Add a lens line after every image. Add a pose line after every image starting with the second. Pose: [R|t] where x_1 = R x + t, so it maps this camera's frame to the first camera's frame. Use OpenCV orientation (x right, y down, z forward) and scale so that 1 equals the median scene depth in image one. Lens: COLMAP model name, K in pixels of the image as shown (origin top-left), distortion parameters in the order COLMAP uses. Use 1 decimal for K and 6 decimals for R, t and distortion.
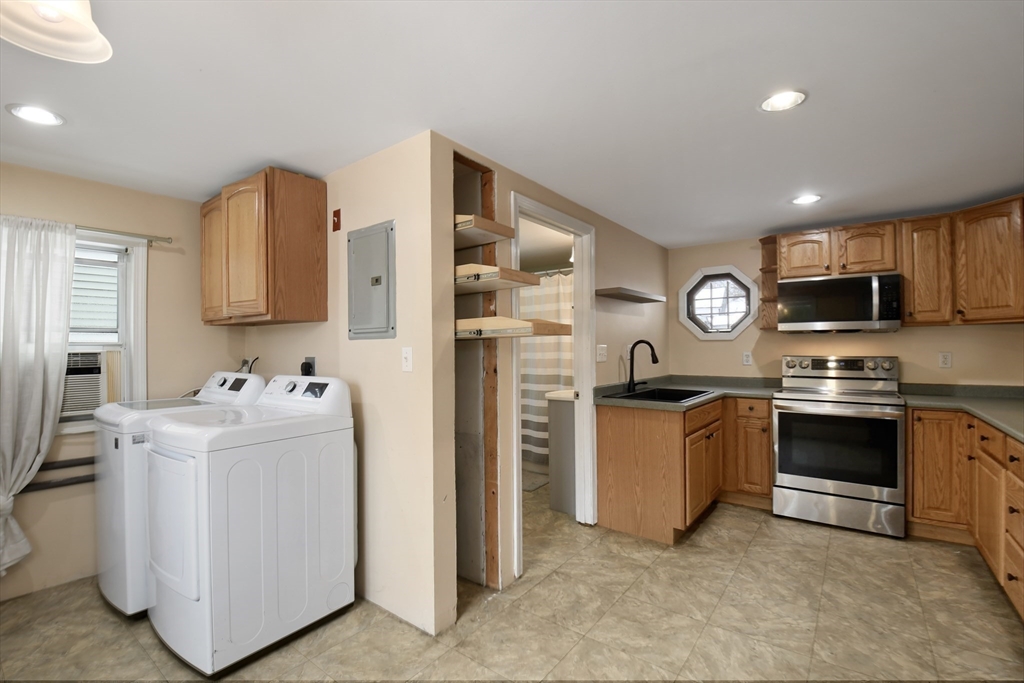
lens RADIAL K [[456.3, 0, 505.2], [0, 456.3, 342.4], [0, 0, 1]] dist [-0.001185, -0.009131]
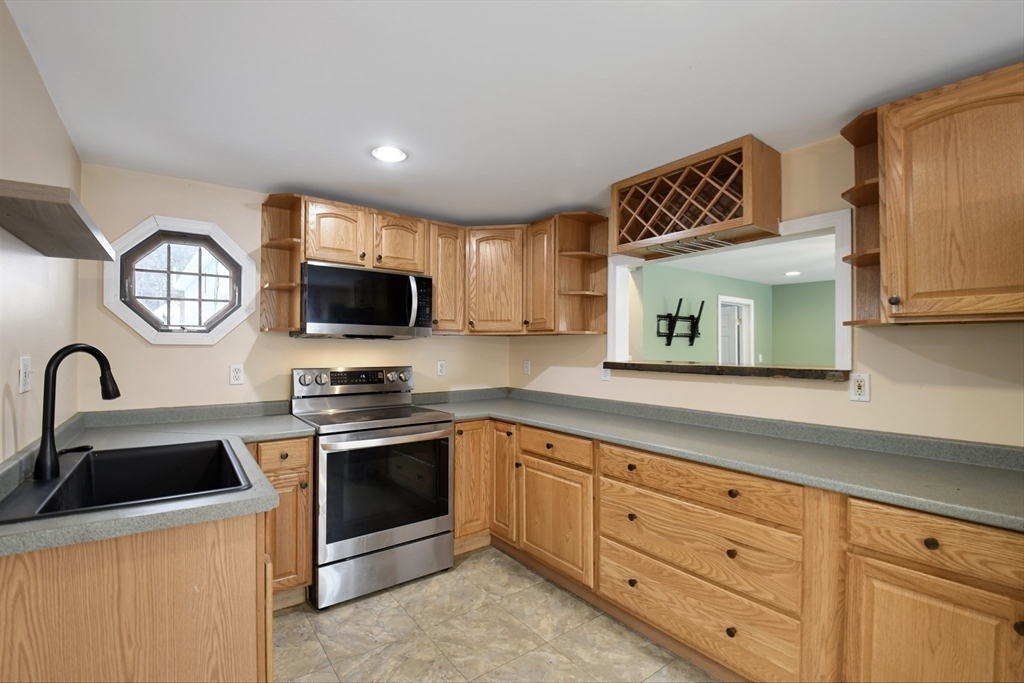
lens RADIAL K [[456.3, 0, 521.9], [0, 456.3, 344.4], [0, 0, 1]] dist [-0.001185, -0.009131]
pose [[0.262964, 0.015395, 0.964683, 0.022924], [-0.015169, 0.999815, -0.011821, -0.007256], [-0.964686, -0.011525, 0.263149, 0.646371]]
